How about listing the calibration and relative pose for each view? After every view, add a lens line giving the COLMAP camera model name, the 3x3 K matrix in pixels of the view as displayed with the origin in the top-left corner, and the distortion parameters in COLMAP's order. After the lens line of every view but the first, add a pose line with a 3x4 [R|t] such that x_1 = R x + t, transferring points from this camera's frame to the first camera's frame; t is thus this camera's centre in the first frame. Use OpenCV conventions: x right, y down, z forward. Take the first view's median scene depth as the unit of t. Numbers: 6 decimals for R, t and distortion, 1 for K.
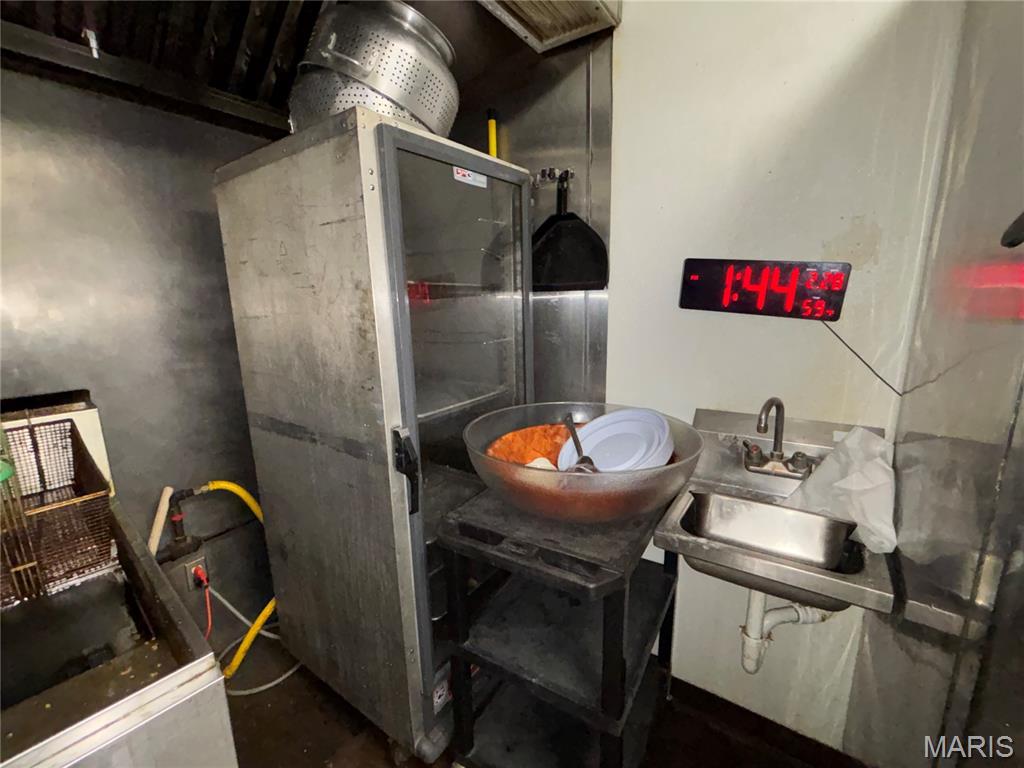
lens RADIAL K [[442.9, 0, 508.9], [0, 442.9, 385.4], [0, 0, 1]] dist [-0.000489, 0.001080]
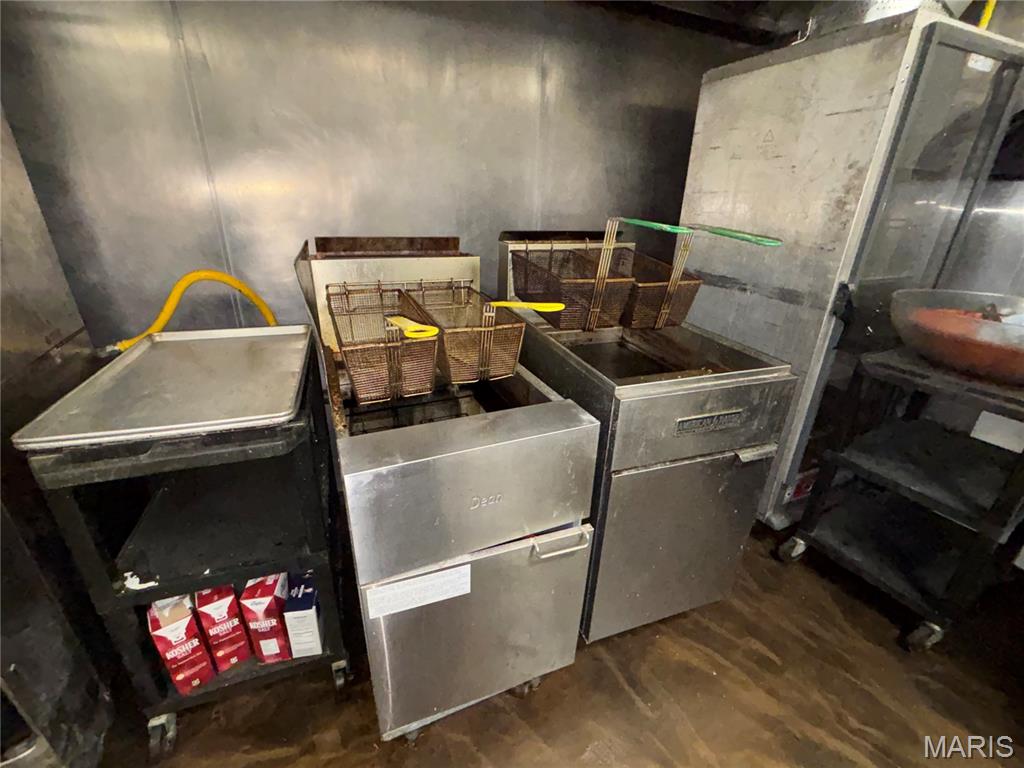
lens RADIAL K [[442.9, 0, 513.4], [0, 442.9, 383.4], [0, 0, 1]] dist [-0.000489, 0.001080]
pose [[0.862129, 0.237938, -0.447346, -0.420378], [-0.140605, 0.960554, 0.239931, 0.196619], [0.486788, -0.143952, 0.861577, -0.632586]]
